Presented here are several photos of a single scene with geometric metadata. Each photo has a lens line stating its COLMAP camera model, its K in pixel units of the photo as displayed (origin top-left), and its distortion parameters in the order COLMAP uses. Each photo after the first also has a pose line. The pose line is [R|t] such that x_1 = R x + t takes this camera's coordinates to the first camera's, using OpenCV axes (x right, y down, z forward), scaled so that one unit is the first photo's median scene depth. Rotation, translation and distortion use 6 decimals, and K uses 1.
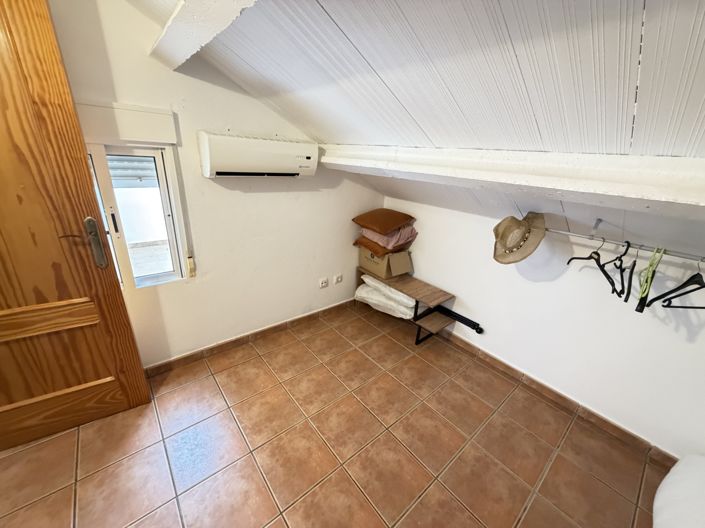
lens RADIAL K [[281.4, 0, 347.9], [0, 281.4, 264.9], [0, 0, 1]] dist [0.002541, 0.000058]
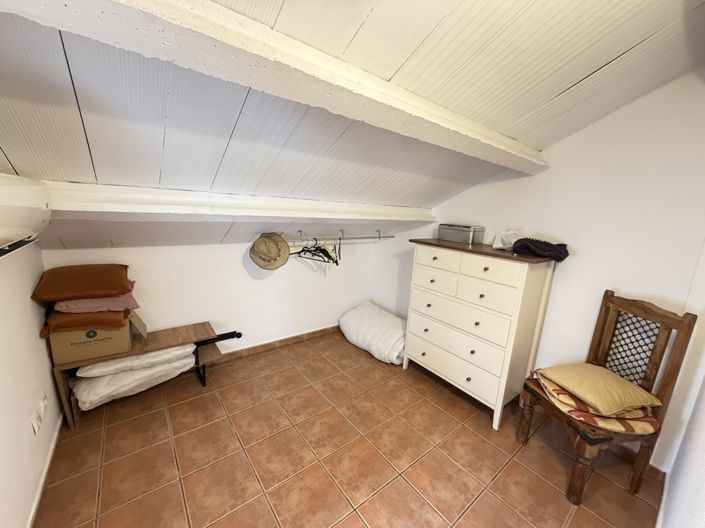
lens RADIAL K [[281.4, 0, 353.0], [0, 281.4, 266.3], [0, 0, 1]] dist [0.002541, 0.000058]
pose [[0.025999, -0.265446, 0.963775, -0.632042], [0.313259, 0.917705, 0.244307, -0.187639], [-0.949312, 0.295560, 0.107013, 0.341391]]
